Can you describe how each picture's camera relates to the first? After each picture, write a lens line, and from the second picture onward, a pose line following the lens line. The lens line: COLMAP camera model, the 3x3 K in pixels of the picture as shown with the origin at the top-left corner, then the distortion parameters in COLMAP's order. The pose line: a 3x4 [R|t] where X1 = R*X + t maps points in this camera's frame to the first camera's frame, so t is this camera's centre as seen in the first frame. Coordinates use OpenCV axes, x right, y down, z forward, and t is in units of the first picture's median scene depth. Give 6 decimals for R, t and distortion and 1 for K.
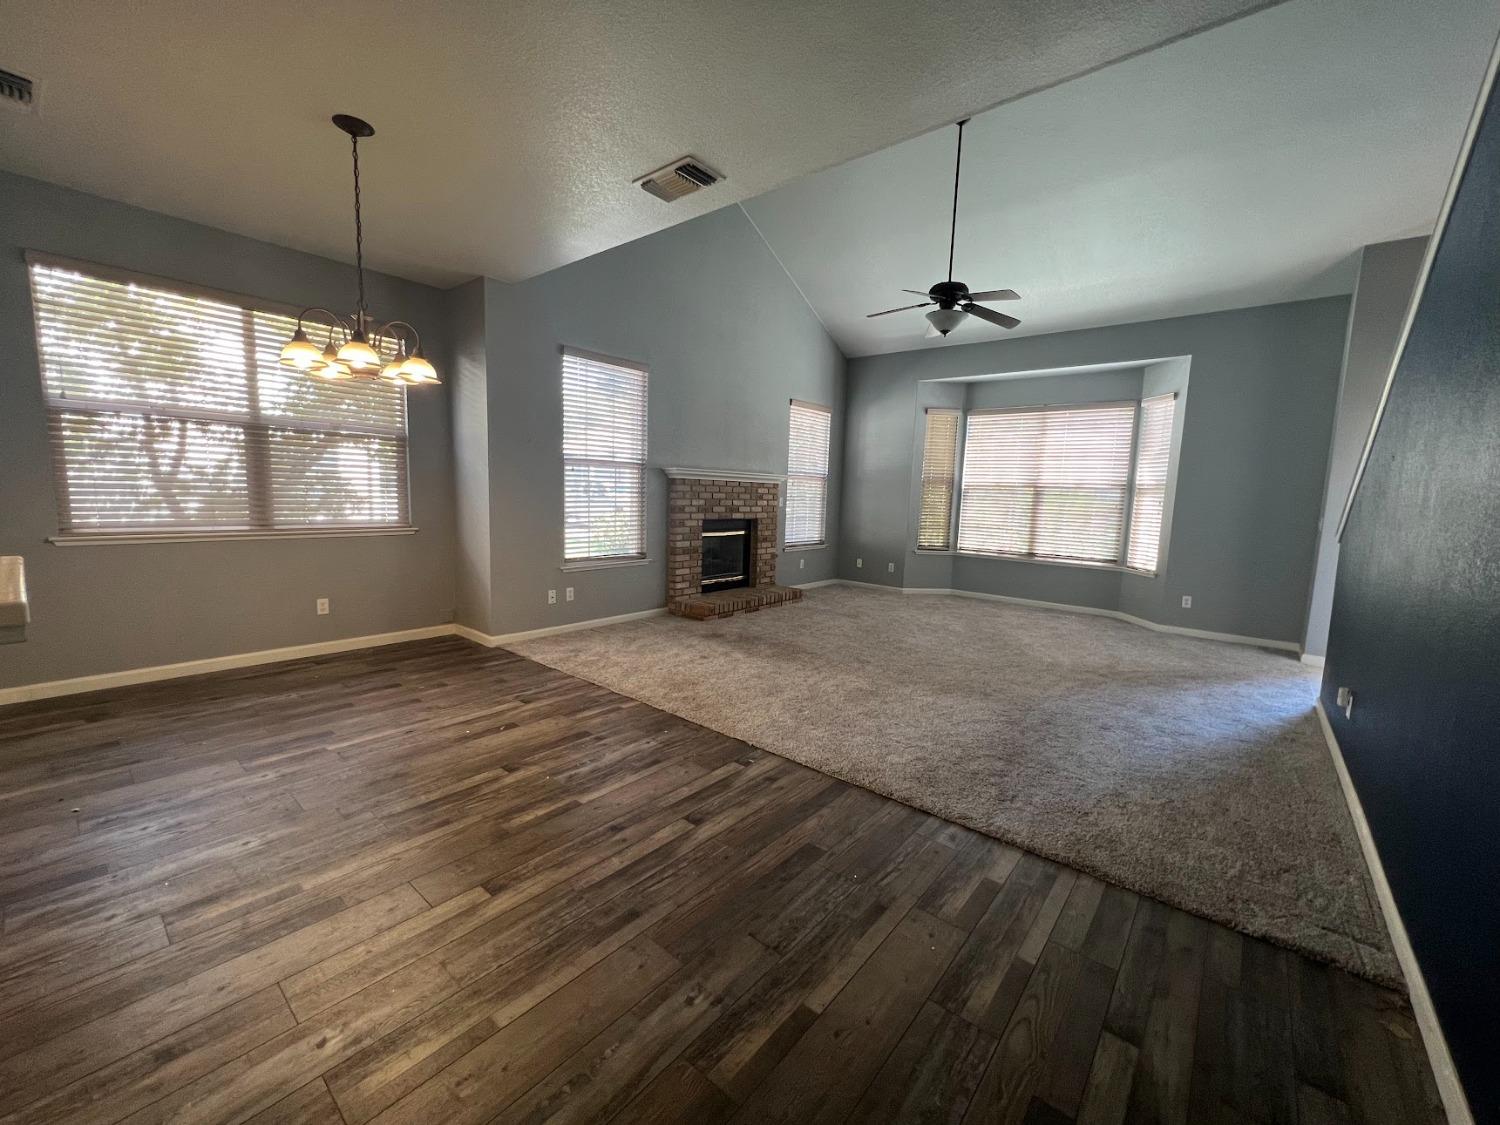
lens RADIAL K [[605.4, 0, 750.0], [0, 605.4, 562.5], [0, 0, 1]] dist [0.000353, -0.000092]
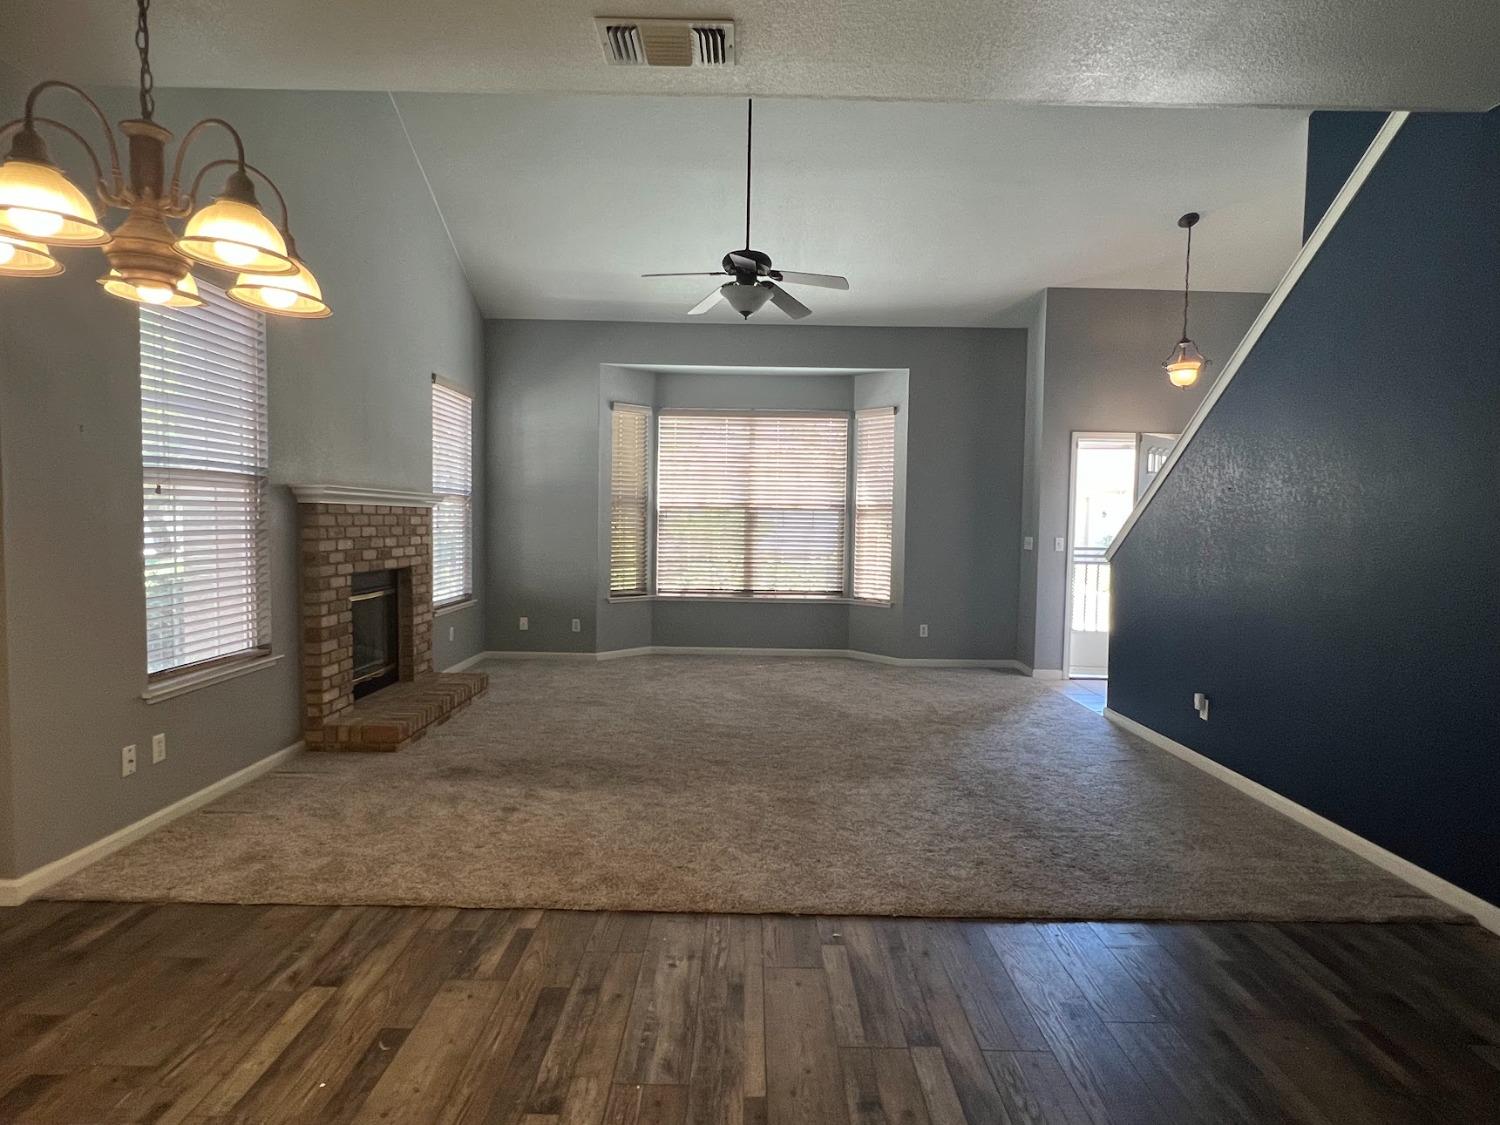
lens RADIAL K [[859.4, 0, 750.0], [0, 859.4, 562.5], [0, 0, 1]] dist [-0.000531, -0.000440]
pose [[0.765554, -0.052547, 0.641222, -0.325066], [0.085970, 0.996076, -0.021013, -0.034665], [-0.637602, 0.071212, 0.767068, 0.150168]]
